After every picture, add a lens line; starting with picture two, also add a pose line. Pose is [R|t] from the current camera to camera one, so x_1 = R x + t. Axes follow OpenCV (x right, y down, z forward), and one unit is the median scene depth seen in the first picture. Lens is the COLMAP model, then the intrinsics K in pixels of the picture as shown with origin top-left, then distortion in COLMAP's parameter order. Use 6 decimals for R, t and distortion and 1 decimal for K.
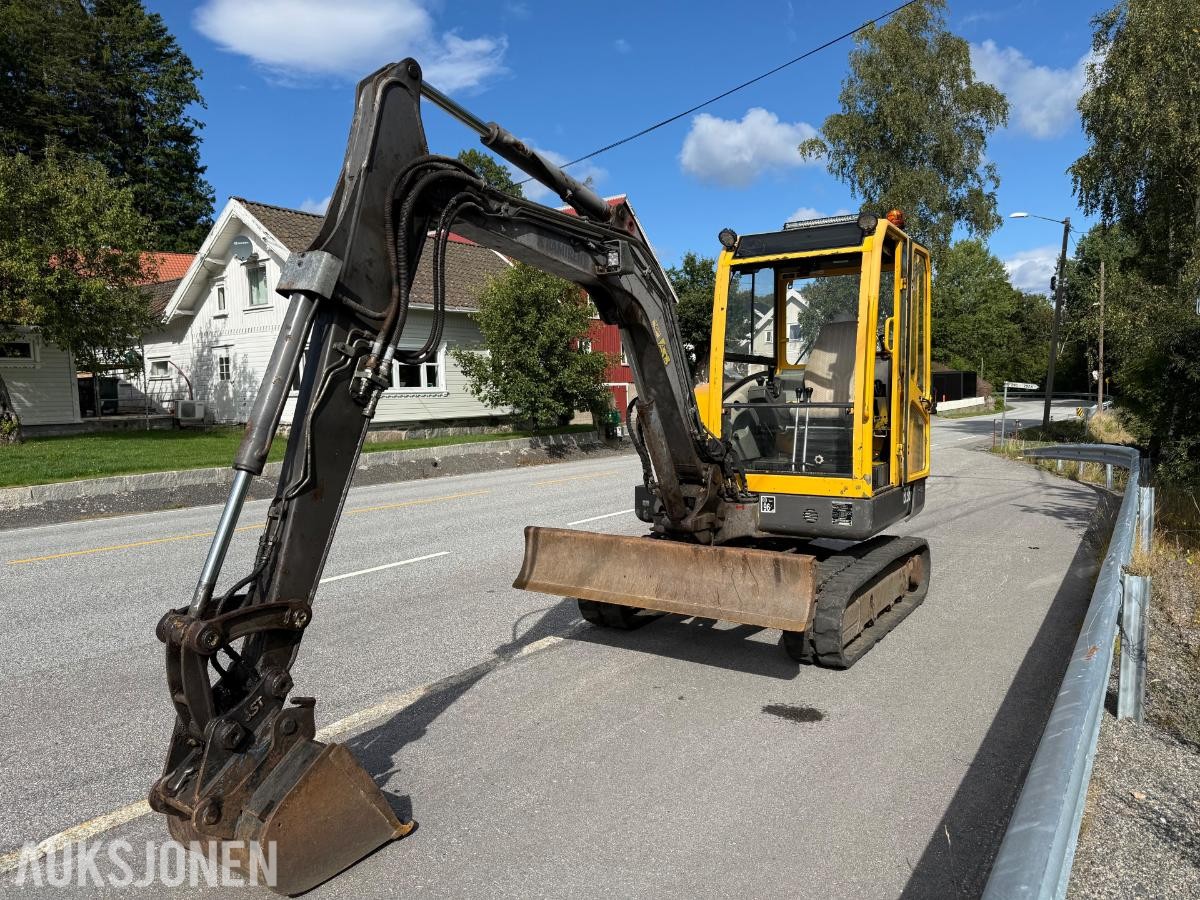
lens RADIAL K [[840.7, 0, 596.8], [0, 840.7, 456.6], [0, 0, 1]] dist [0.104567, -0.140059]
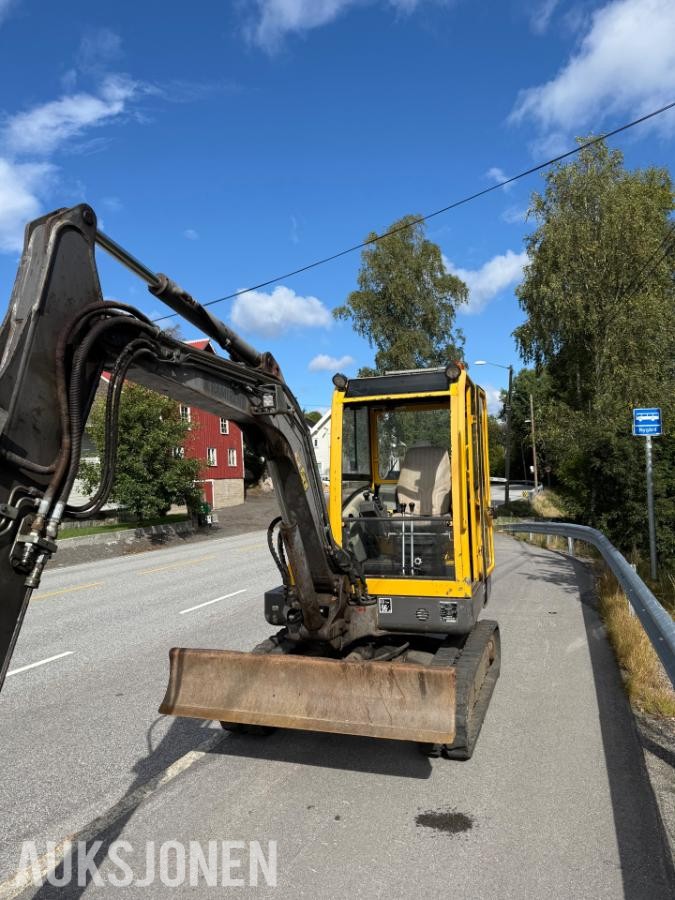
lens RADIAL K [[630.5, 0, 337.5], [0, 630.5, 450.0], [0, 0, 1]] dist [0.104567, -0.140059]
pose [[0.970742, -0.007498, 0.240006, -0.076141], [0.037906, 0.991765, -0.122334, -0.057785], [-0.237112, 0.127853, 0.963032, 0.172097]]
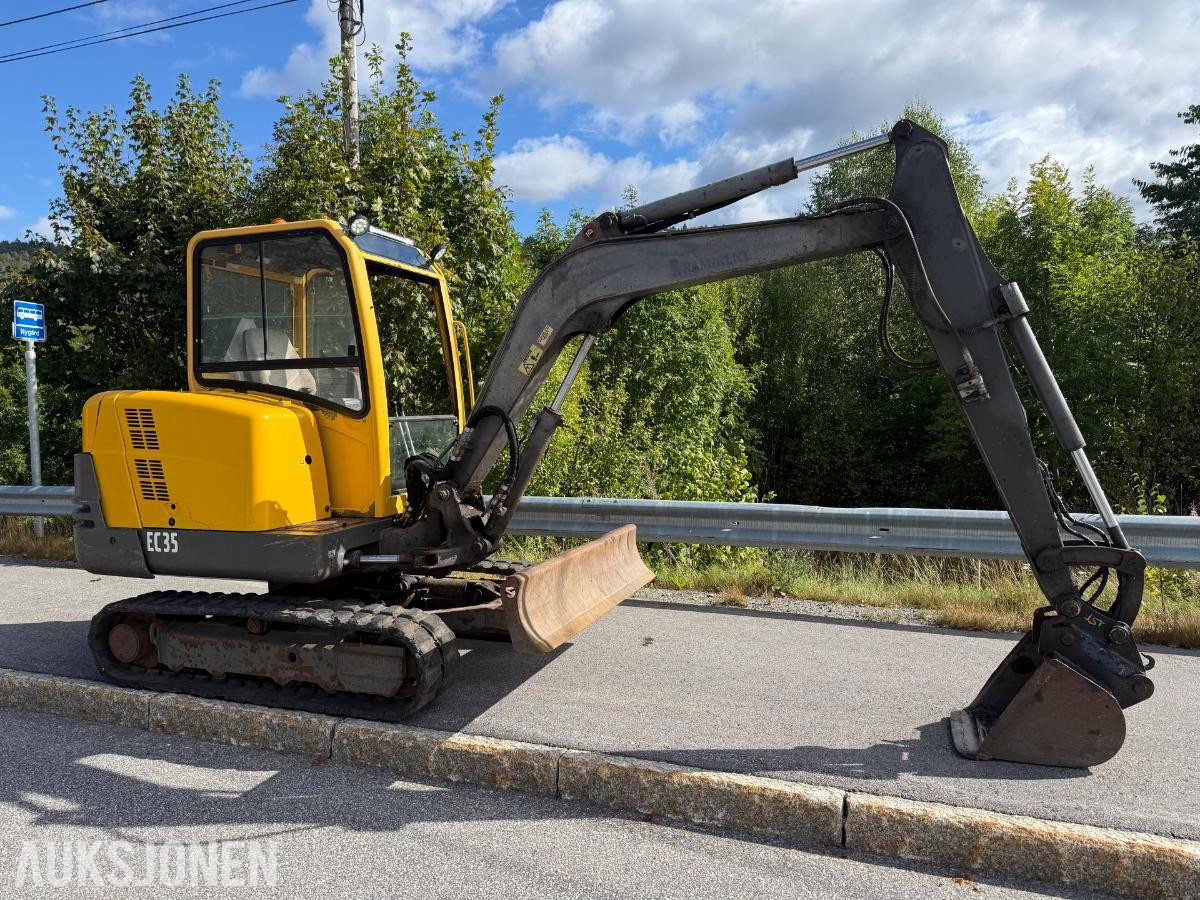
lens RADIAL K [[841.6, 0, 600.0], [0, 841.6, 450.0], [0, 0, 1]] dist [0.097267, -0.156163]
pose [[-0.225895, -0.043843, 0.973164, -0.880075], [0.089705, 0.993806, 0.065596, -0.078031], [-0.970012, 0.102116, -0.220563, 1.141457]]
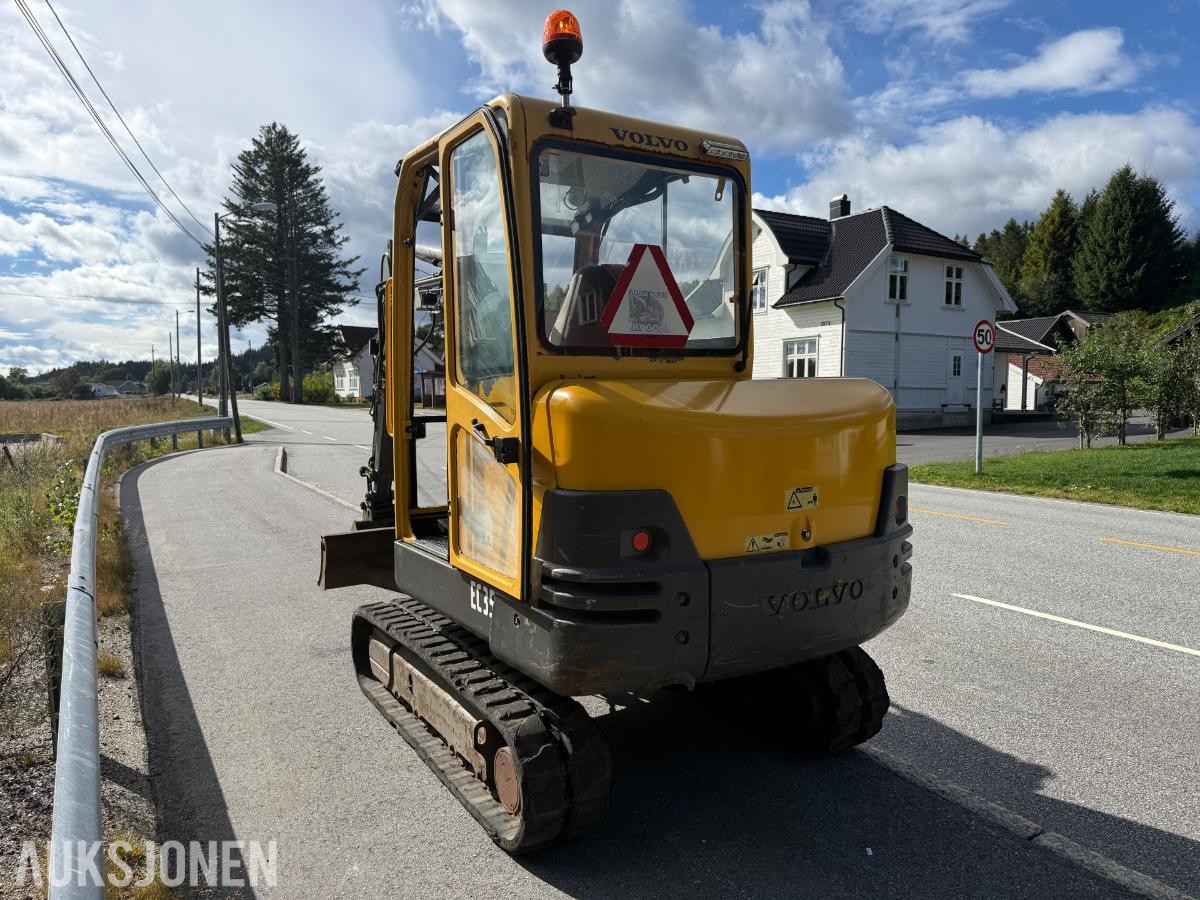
lens RADIAL K [[841.6, 0, 600.0], [0, 841.6, 450.0], [0, 0, 1]] dist [0.097267, -0.156163]
pose [[-0.437567, 0.076532, -0.895923, 0.948464], [-0.059670, 0.991704, 0.113857, -0.112414], [0.897204, 0.103279, -0.429371, 1.533744]]
